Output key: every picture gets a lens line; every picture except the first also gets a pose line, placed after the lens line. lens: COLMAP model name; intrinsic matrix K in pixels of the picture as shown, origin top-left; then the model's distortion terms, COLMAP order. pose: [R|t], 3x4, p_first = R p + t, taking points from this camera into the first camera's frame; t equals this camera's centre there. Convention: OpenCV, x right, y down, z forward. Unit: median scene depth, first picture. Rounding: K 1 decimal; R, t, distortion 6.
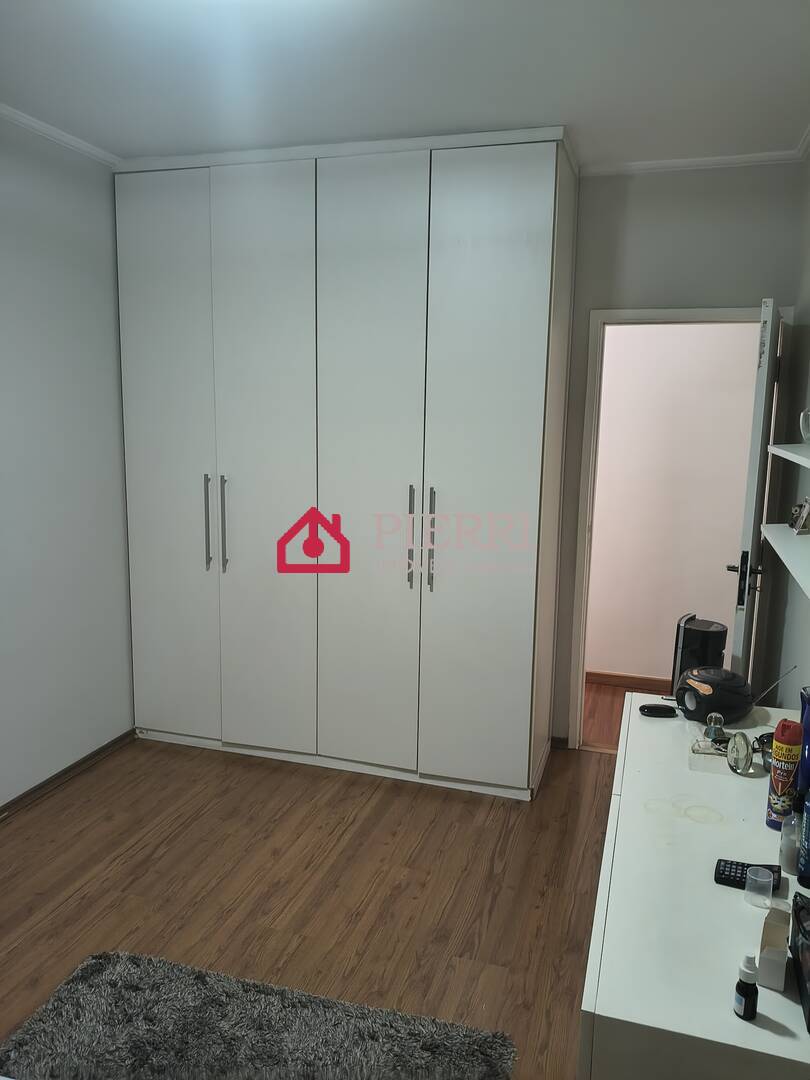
lens RADIAL K [[807.6, 0, 405.0], [0, 807.6, 540.0], [0, 0, 1]] dist [0.026509, -0.066663]
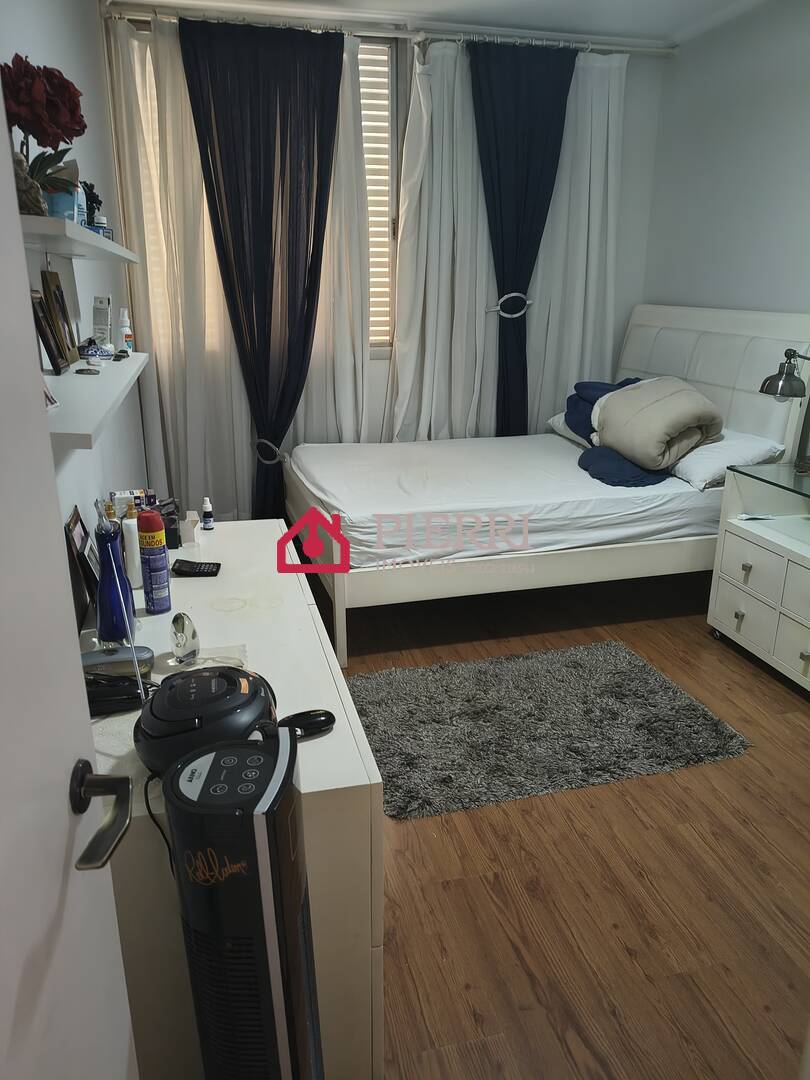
lens RADIAL K [[807.6, 0, 405.0], [0, 807.6, 540.0], [0, 0, 1]] dist [0.026509, -0.066663]
pose [[-0.849334, 0.142197, -0.508343, 0.498611], [-0.103920, 0.899141, 0.425143, -0.150558], [0.517526, 0.413915, -0.748893, 1.340260]]
